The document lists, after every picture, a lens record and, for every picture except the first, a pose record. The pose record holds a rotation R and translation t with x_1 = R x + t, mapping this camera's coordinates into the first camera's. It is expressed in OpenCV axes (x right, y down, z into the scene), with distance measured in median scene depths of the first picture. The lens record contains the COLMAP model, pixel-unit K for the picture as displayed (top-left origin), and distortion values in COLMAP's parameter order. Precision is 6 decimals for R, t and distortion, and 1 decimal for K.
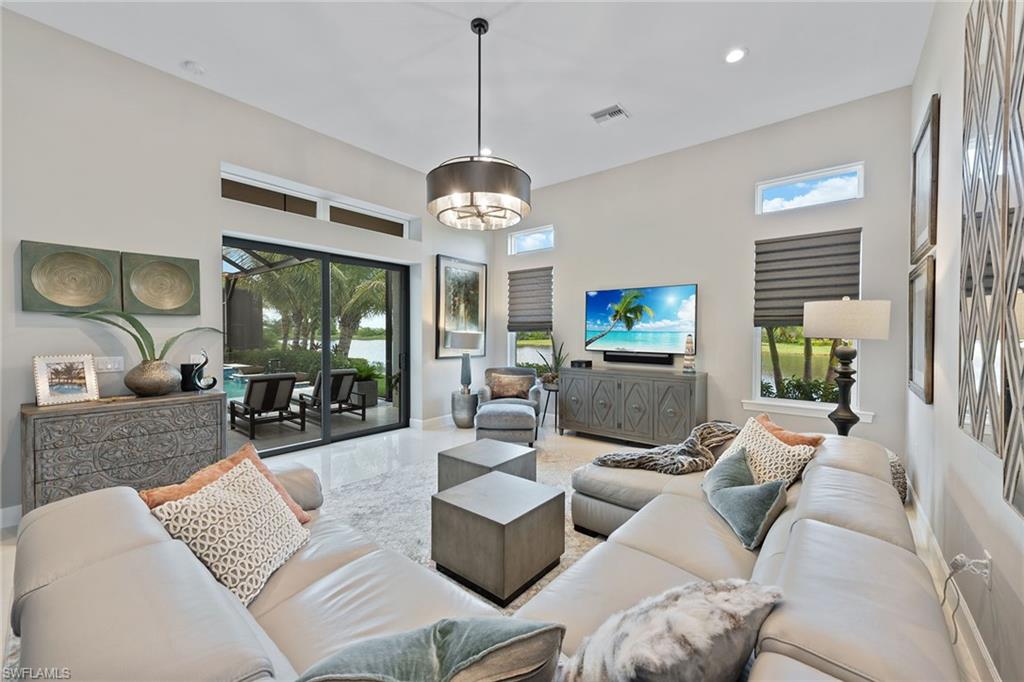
lens RADIAL K [[400.8, 0, 508.6], [0, 400.8, 337.5], [0, 0, 1]] dist [0.001590, -0.000020]
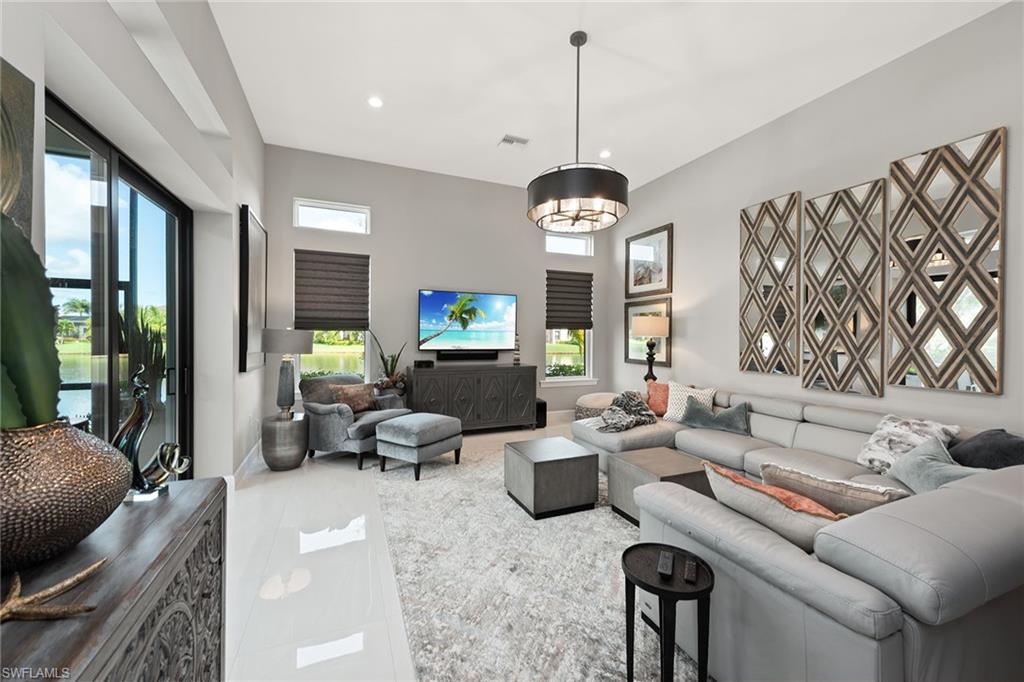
lens RADIAL K [[400.8, 0, 508.6], [0, 400.8, 337.5], [0, 0, 1]] dist [0.001590, -0.000020]
pose [[0.449103, 0.003821, 0.893472, -0.611090], [0.016656, 0.999781, -0.012648, 0.018261], [-0.893325, 0.020562, 0.448941, 0.398939]]
